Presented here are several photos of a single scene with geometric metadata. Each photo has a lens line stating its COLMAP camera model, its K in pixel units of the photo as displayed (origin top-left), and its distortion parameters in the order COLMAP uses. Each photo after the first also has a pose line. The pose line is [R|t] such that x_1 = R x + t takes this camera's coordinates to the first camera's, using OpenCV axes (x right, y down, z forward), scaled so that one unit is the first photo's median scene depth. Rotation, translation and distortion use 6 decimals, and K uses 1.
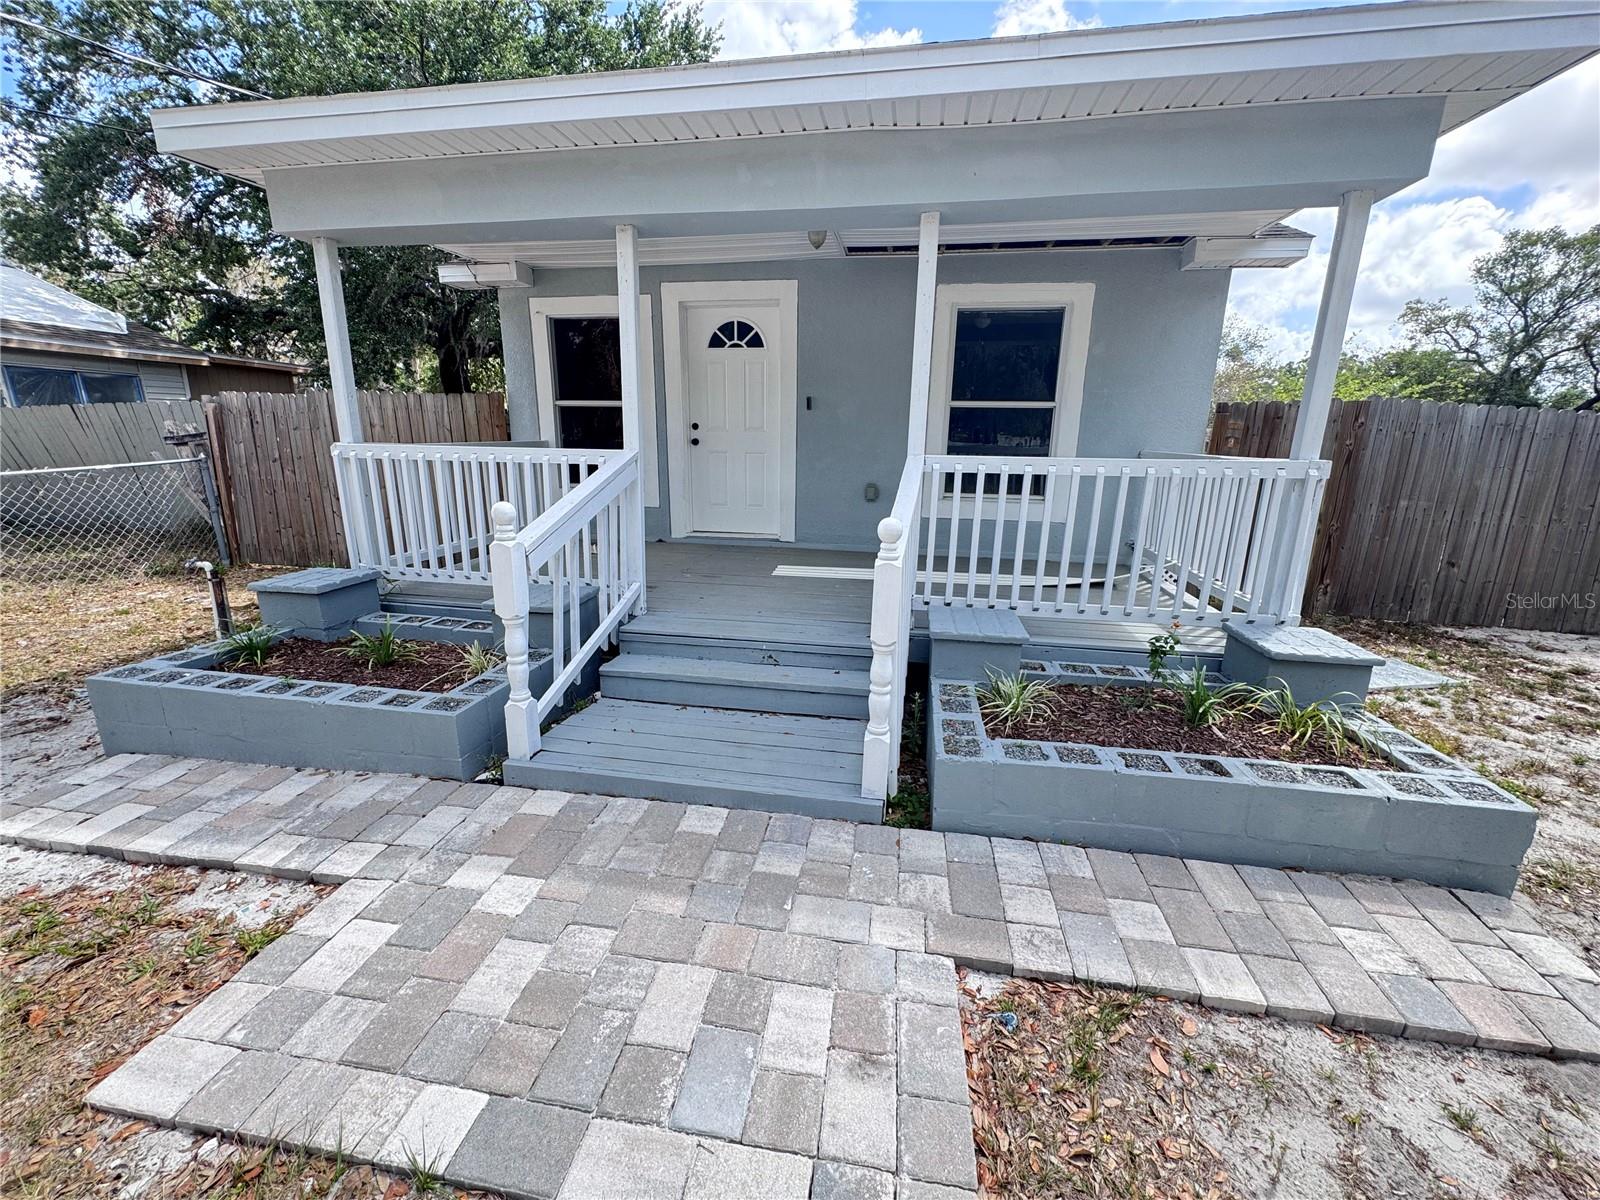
lens RADIAL K [[629.9, 0, 797.7], [0, 629.9, 591.1], [0, 0, 1]] dist [-0.001695, -0.000026]
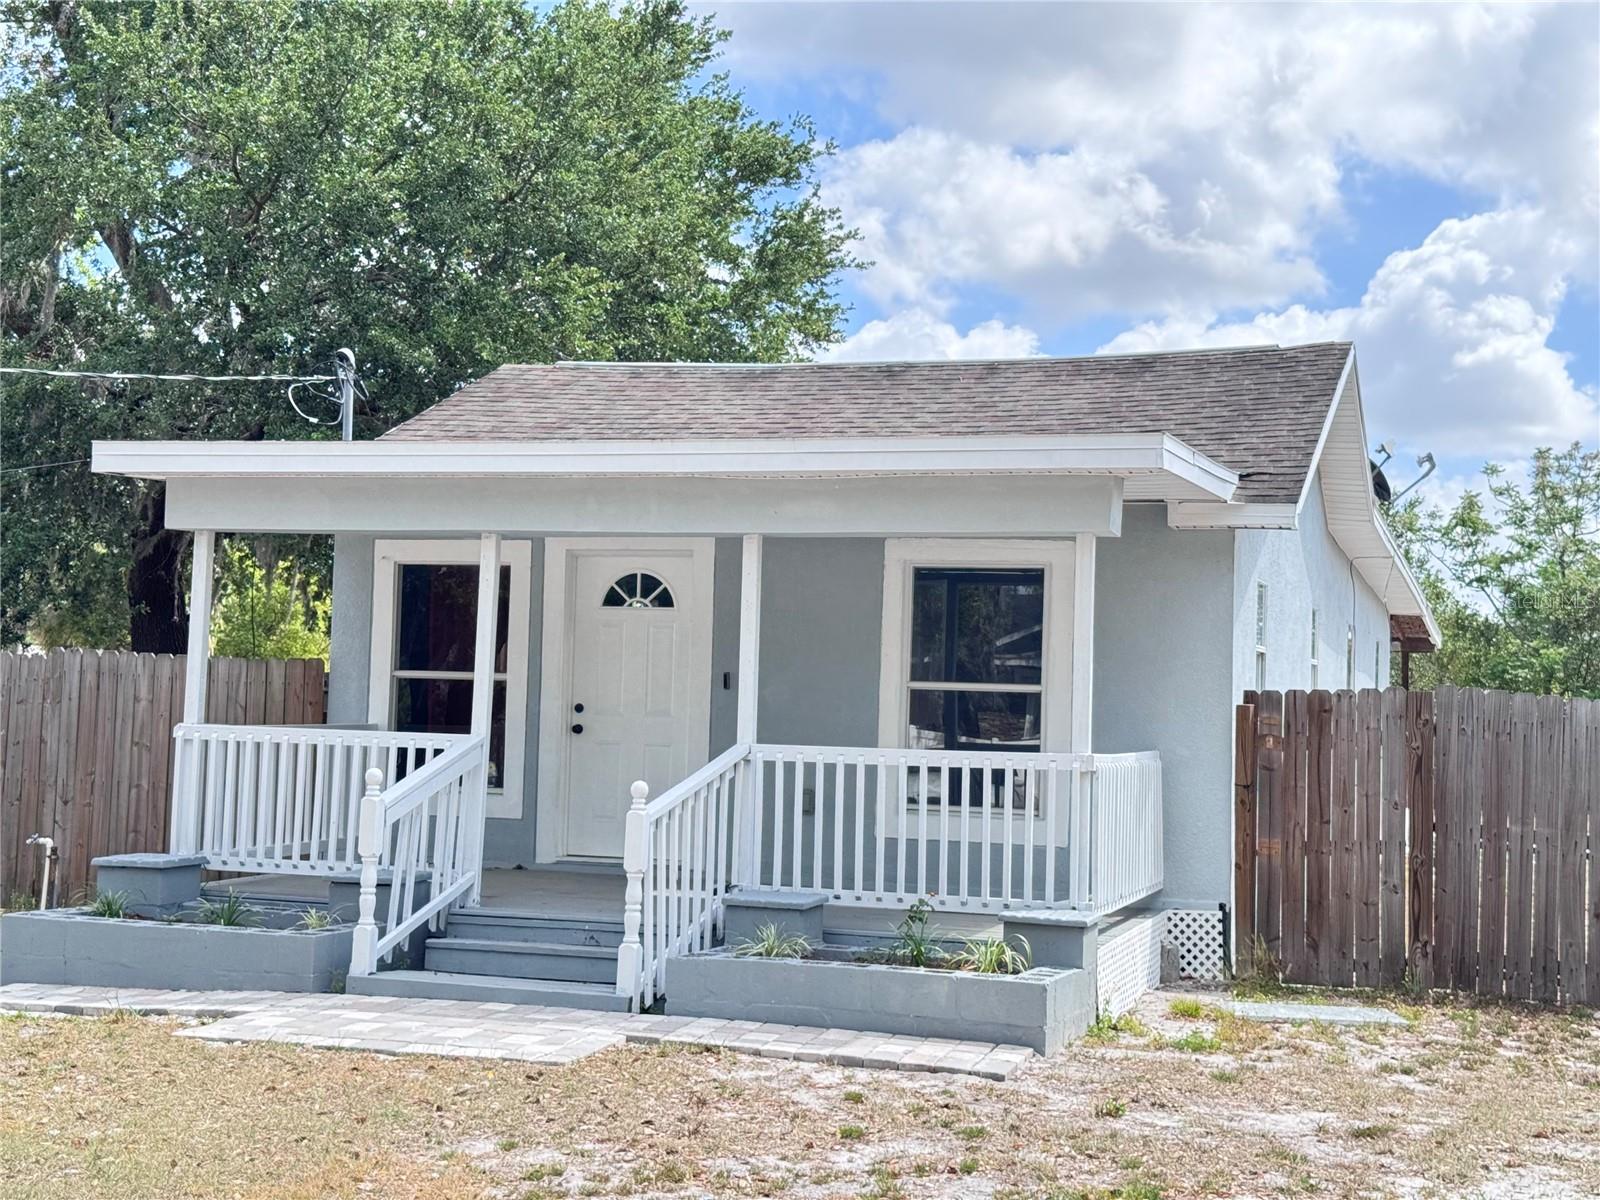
lens RADIAL K [[2237.3, 0, 800.0], [0, 2237.3, 600.0], [0, 0, 1]] dist [0.191208, -0.381296]
pose [[0.989848, 0.008612, -0.141872, 0.557424], [-0.049256, 0.957094, -0.285561, 0.422010], [0.133325, 0.289650, 0.947801, -1.776857]]
